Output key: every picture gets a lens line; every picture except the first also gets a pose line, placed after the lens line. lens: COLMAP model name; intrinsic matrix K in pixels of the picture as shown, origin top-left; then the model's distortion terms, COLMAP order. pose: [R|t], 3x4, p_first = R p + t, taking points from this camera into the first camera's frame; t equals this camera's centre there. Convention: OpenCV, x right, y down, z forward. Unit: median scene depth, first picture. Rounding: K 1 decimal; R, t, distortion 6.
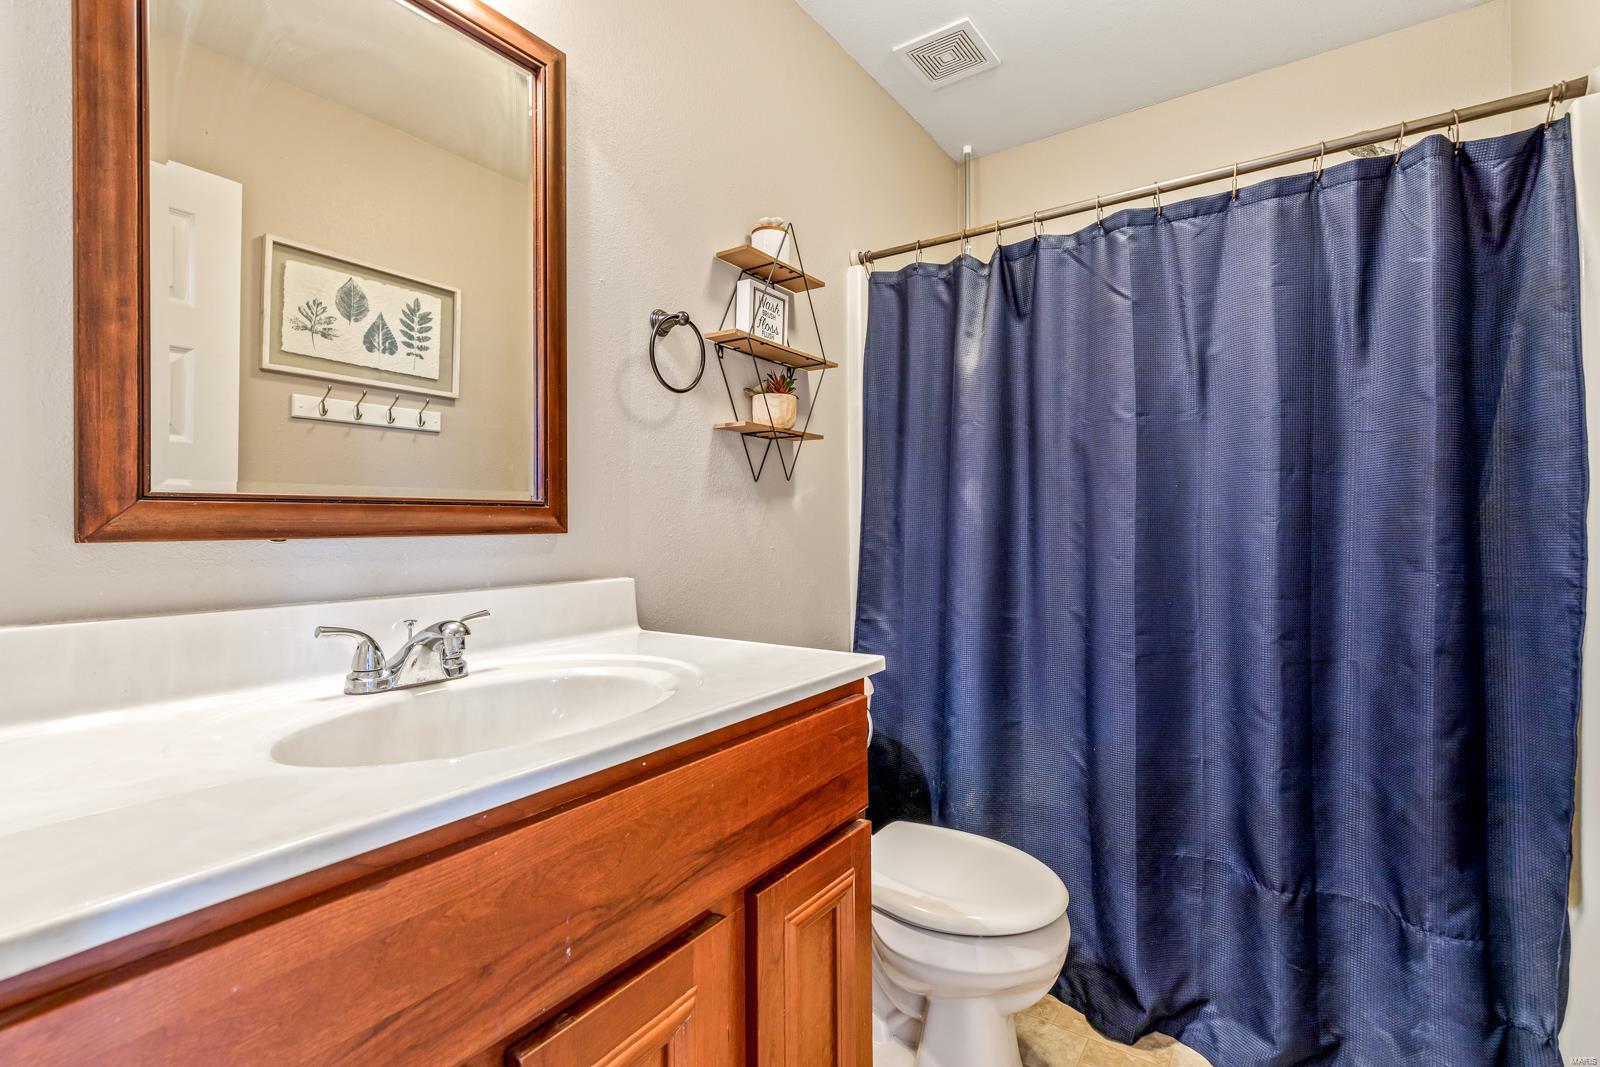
lens RADIAL K [[719.6, 0, 797.0], [0, 719.6, 528.3], [0, 0, 1]] dist [0.001488, -0.001502]
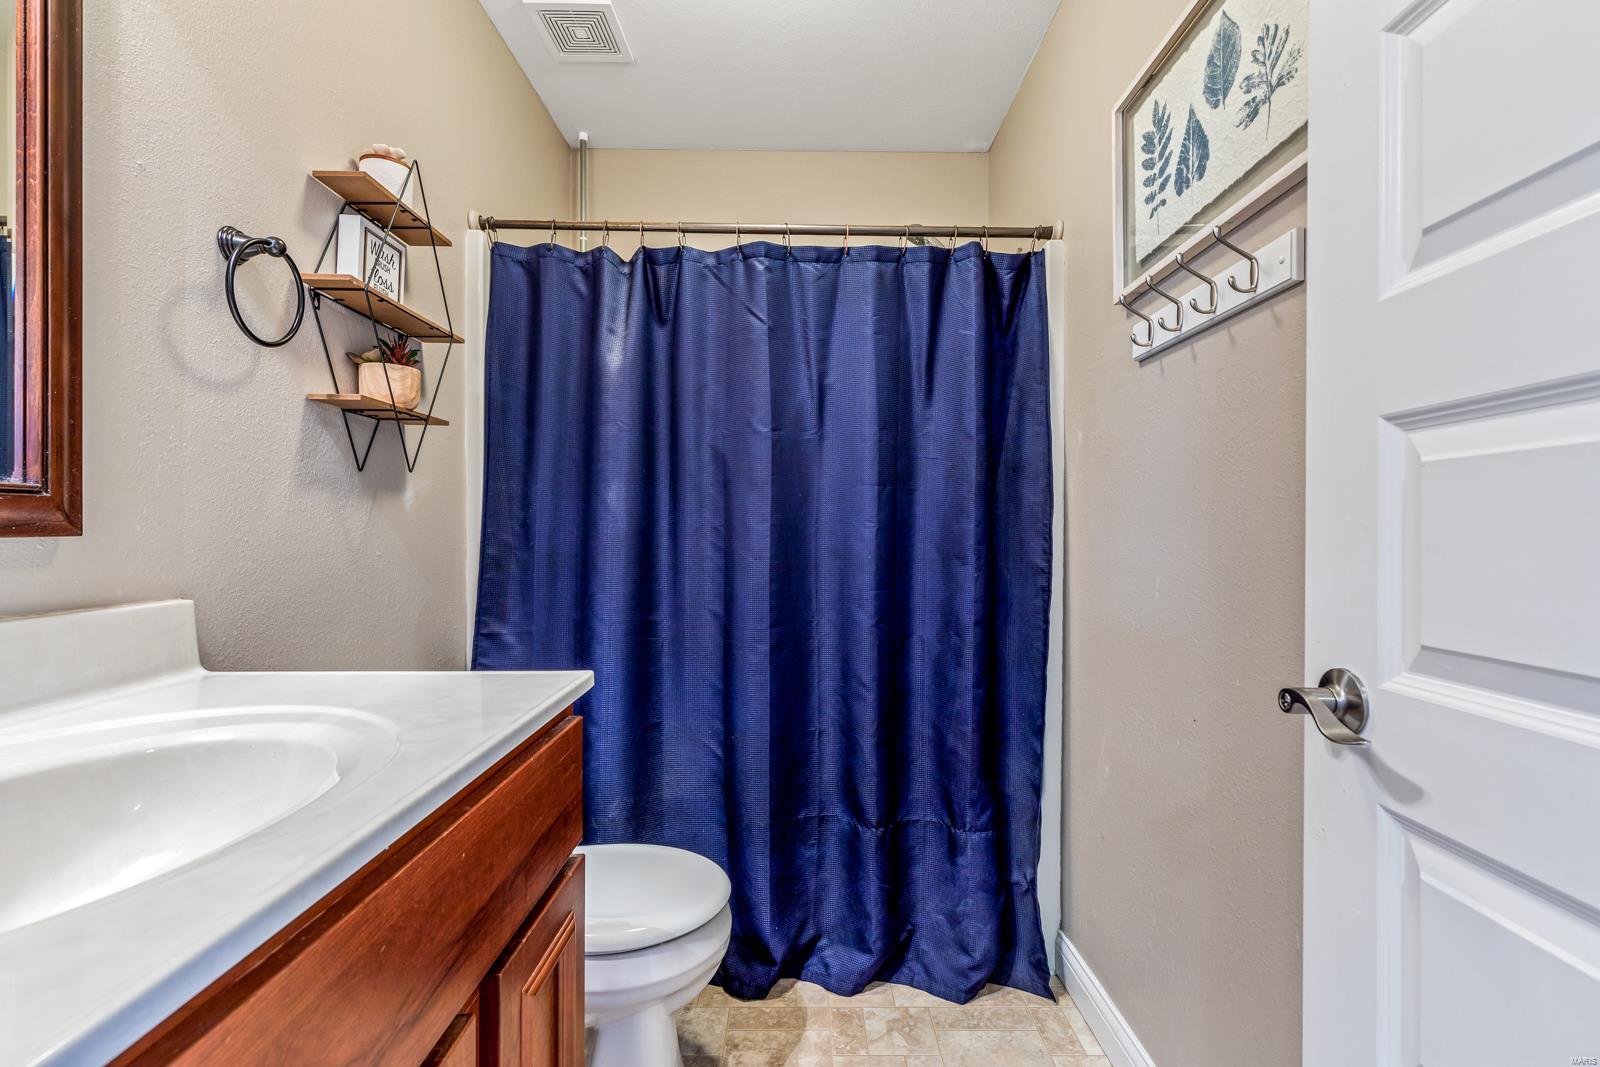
lens RADIAL K [[721.2, 0, 803.3], [0, 721.2, 536.2], [0, 0, 1]] dist [0.002622, 0.000035]
pose [[0.813790, 0.001002, 0.581159, -0.134870], [-0.005343, 0.999969, 0.005757, -0.000267], [-0.581135, -0.007790, 0.813770, 0.067673]]
